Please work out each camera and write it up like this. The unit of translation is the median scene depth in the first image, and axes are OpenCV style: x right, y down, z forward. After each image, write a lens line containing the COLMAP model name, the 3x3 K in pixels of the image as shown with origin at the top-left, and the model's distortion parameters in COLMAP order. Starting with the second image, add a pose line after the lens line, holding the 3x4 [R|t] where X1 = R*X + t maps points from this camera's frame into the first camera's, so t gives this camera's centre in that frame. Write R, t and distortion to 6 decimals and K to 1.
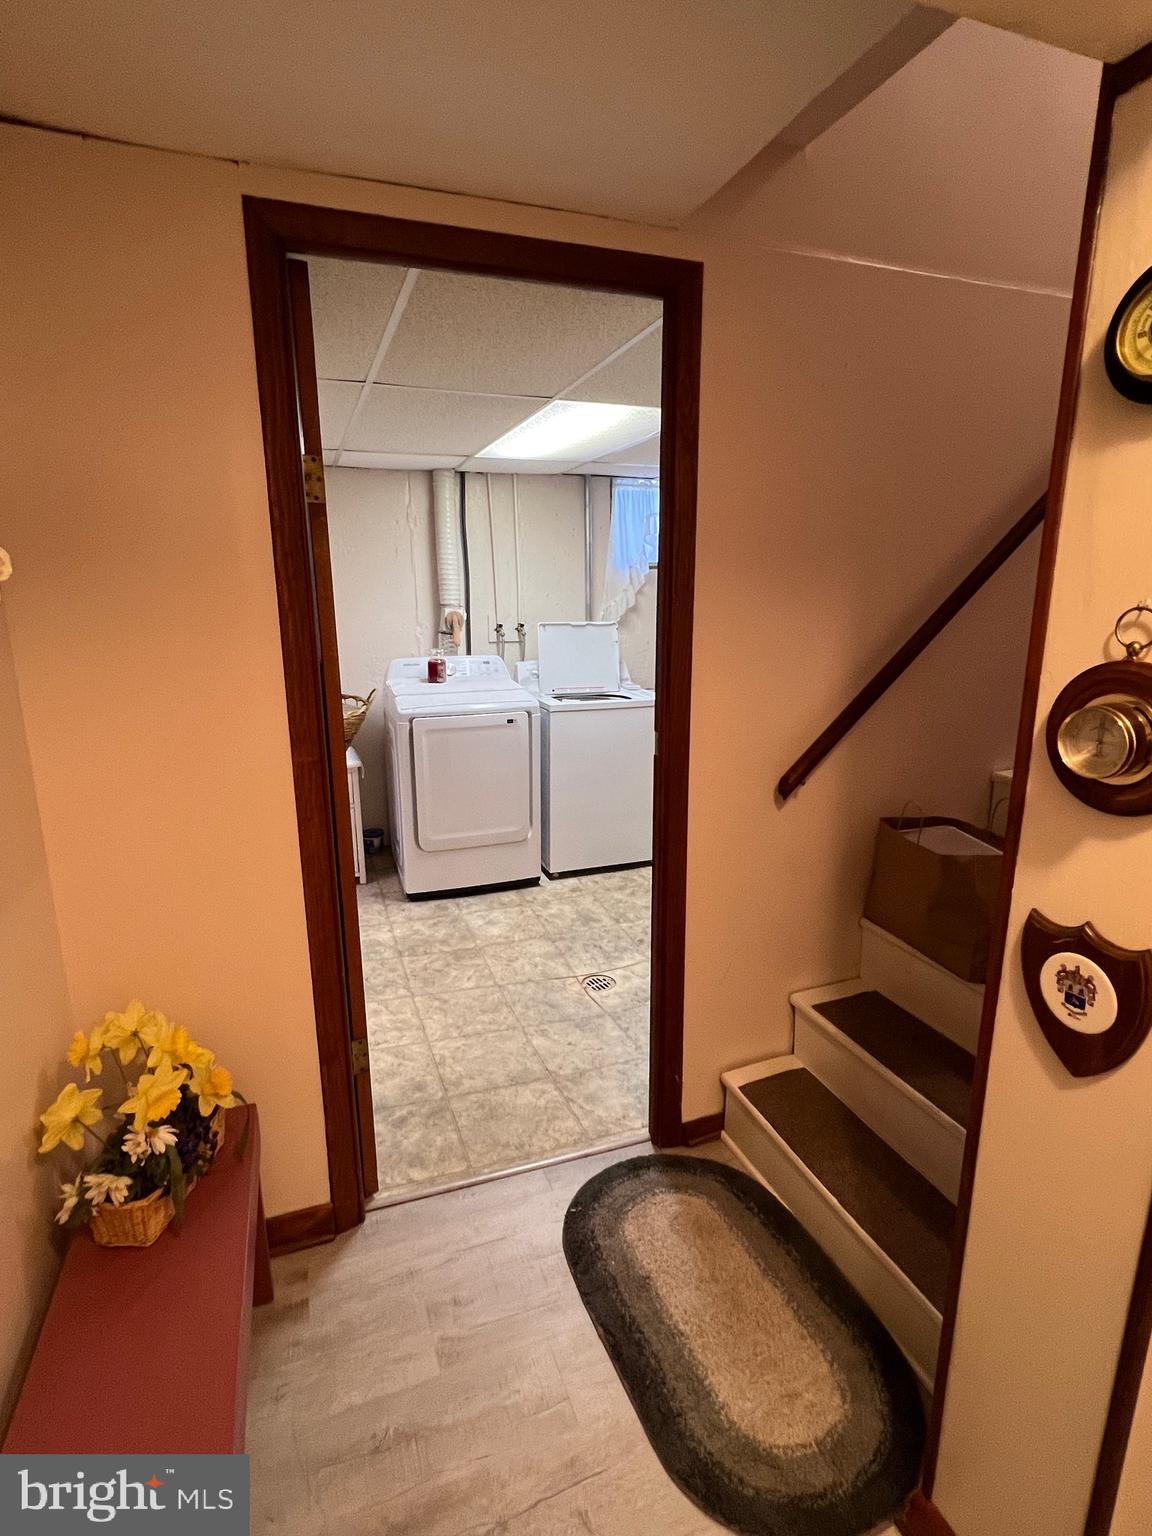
lens RADIAL K [[756.3, 0, 570.5], [0, 756.3, 764.1], [0, 0, 1]] dist [-0.005781, -0.000709]
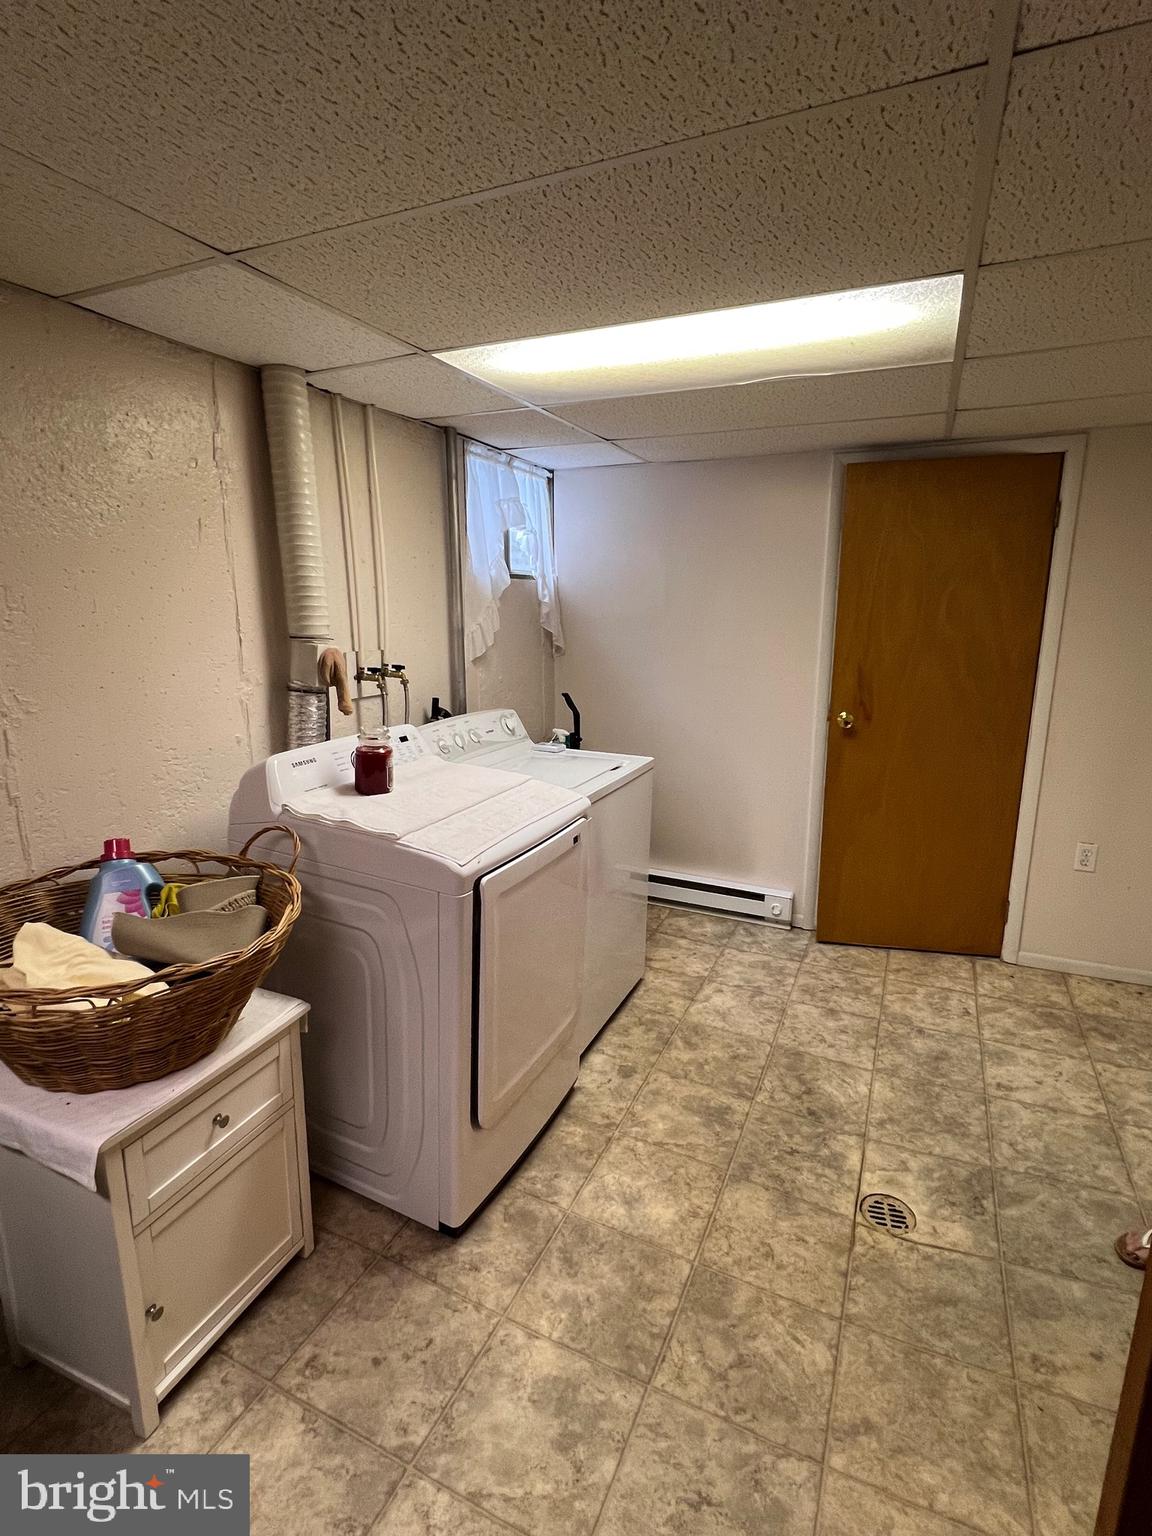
lens RADIAL K [[756.3, 0, 573.5], [0, 756.3, 770.3], [0, 0, 1]] dist [-0.005781, -0.000709]
pose [[0.707862, -0.143885, 0.691541, -0.476788], [0.150483, 0.987276, 0.051383, -0.141161], [-0.690135, 0.067693, 0.720508, 0.599666]]
